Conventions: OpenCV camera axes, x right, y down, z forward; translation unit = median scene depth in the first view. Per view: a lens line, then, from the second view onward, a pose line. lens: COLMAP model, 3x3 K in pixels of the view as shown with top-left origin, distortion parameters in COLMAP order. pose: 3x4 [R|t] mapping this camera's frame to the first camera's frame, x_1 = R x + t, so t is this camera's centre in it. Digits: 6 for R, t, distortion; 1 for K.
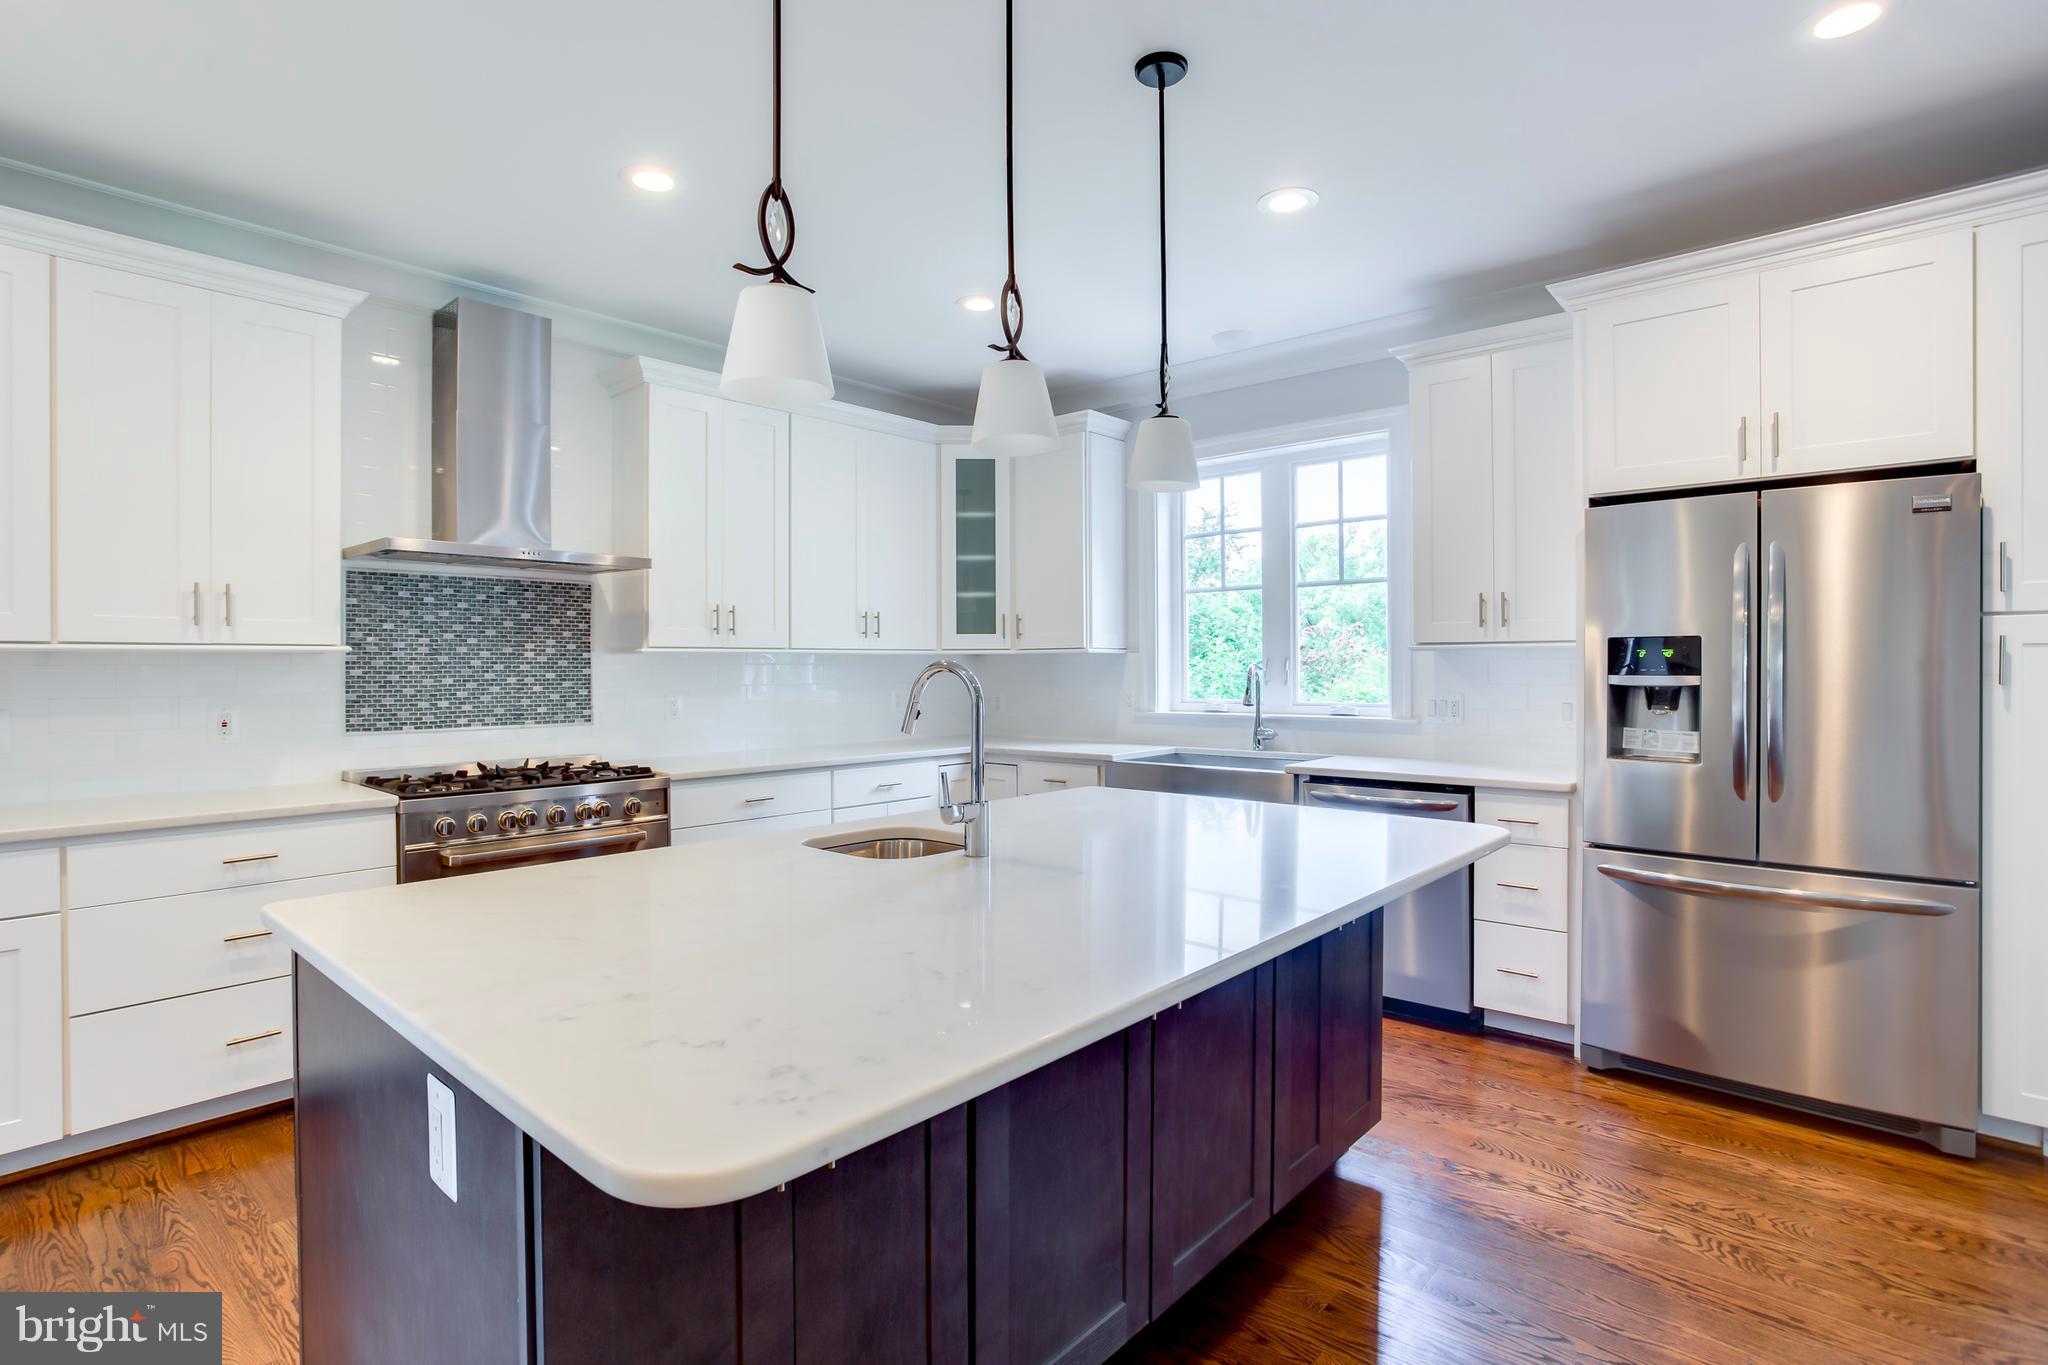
lens RADIAL K [[1003.3, 0, 1012.2], [0, 1003.3, 672.8], [0, 0, 1]] dist [-0.047399, 0.019415]
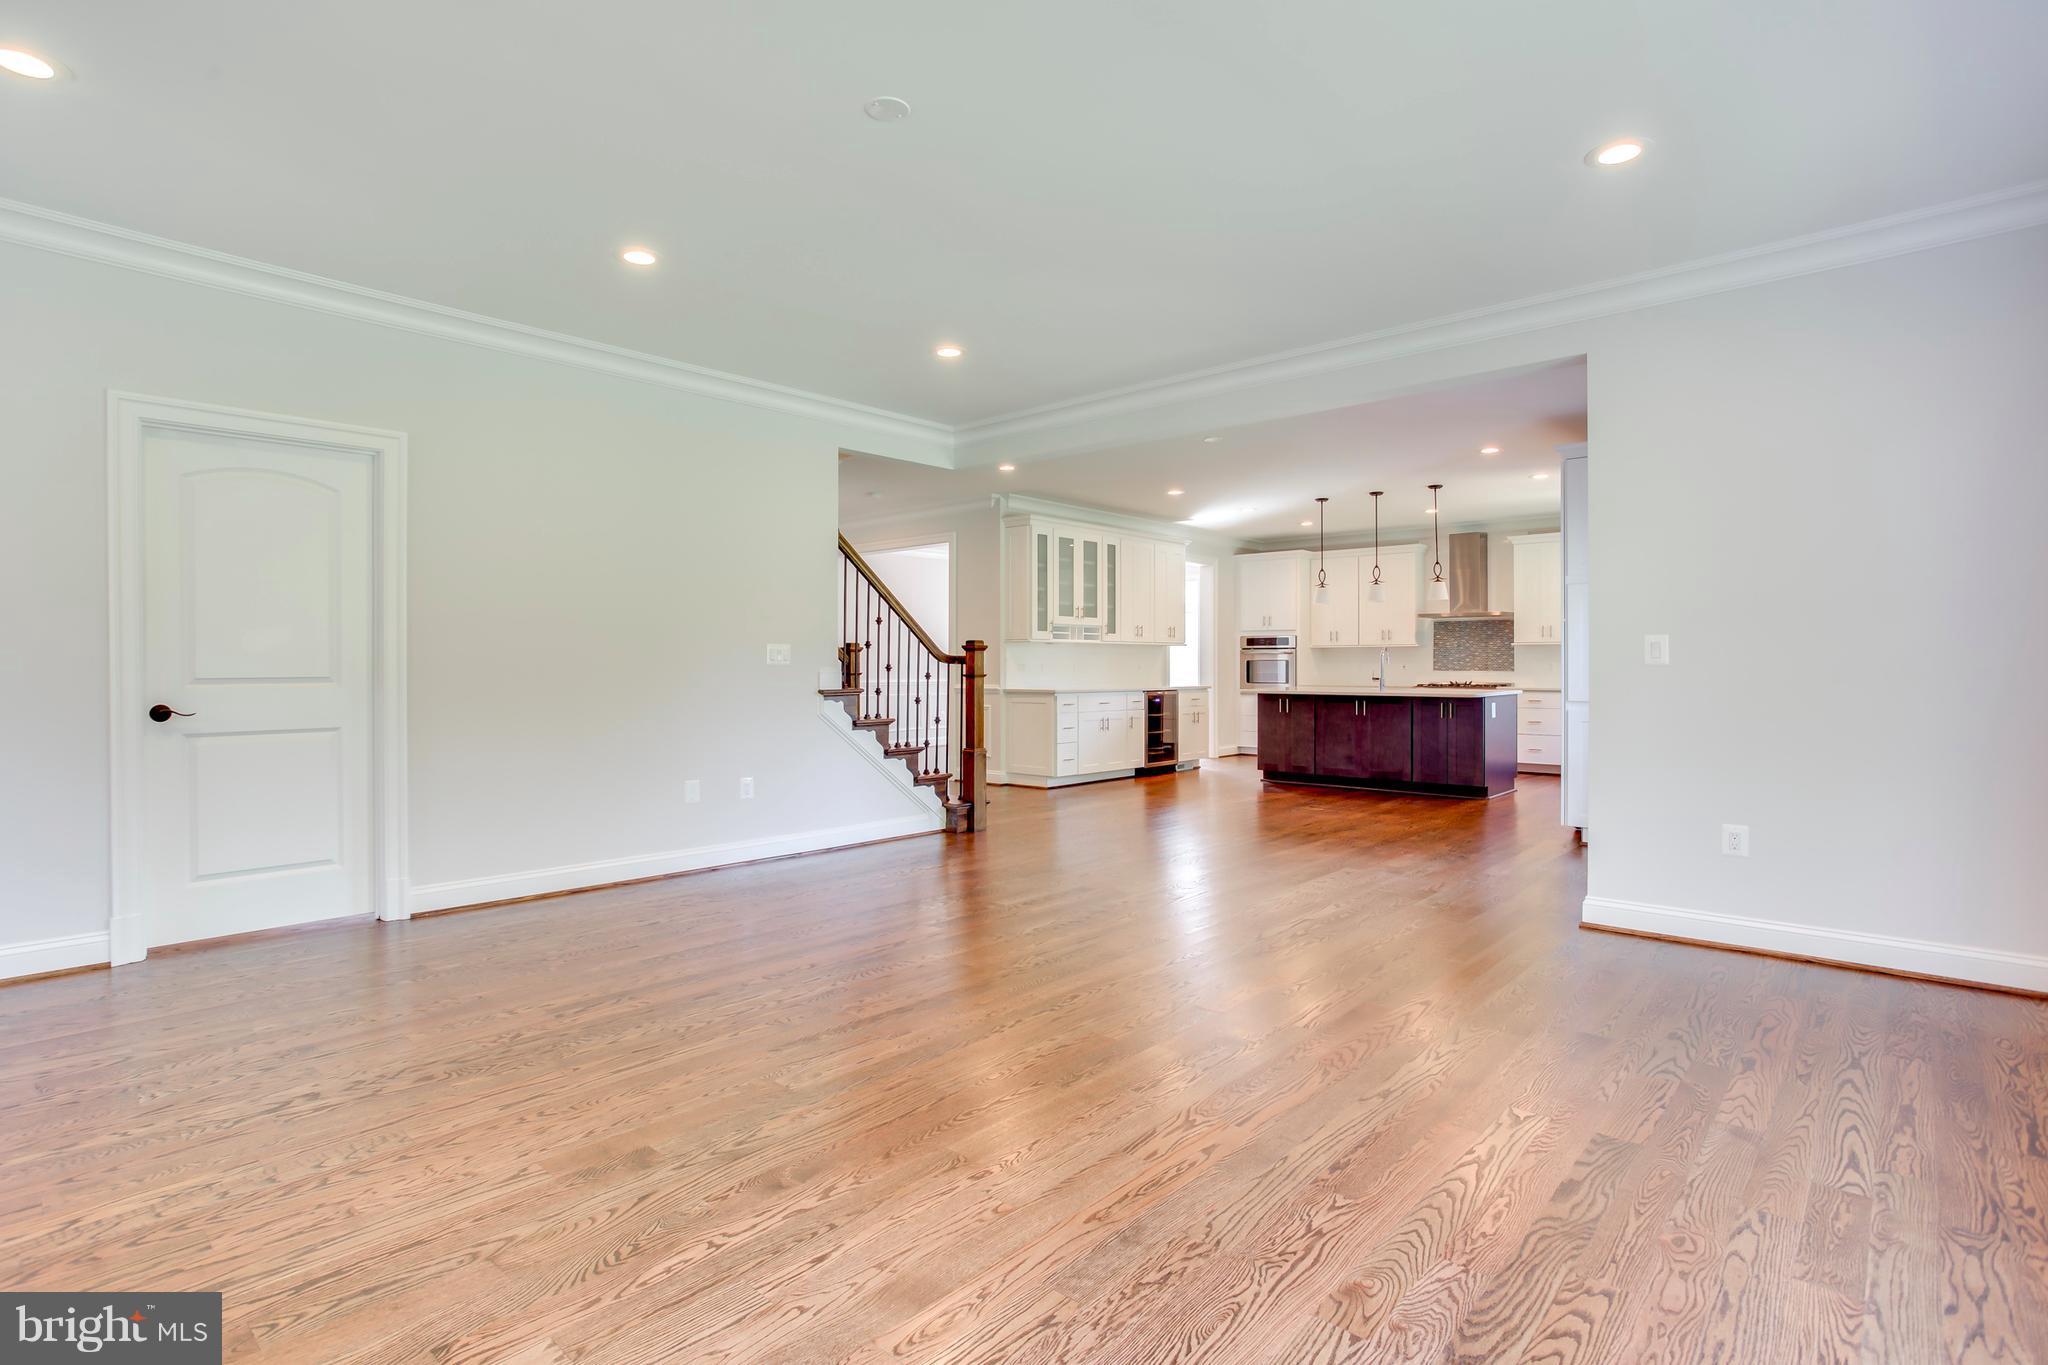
lens RADIAL K [[1016.2, 0, 1054.4], [0, 1016.2, 664.5], [0, 0, 1]] dist [-0.016177, 0.000632]
pose [[0.029092, 0.002622, -0.999573, 2.623529], [-0.007464, 0.999969, 0.002406, 0.039777], [0.999549, 0.007391, 0.029111, -0.359815]]
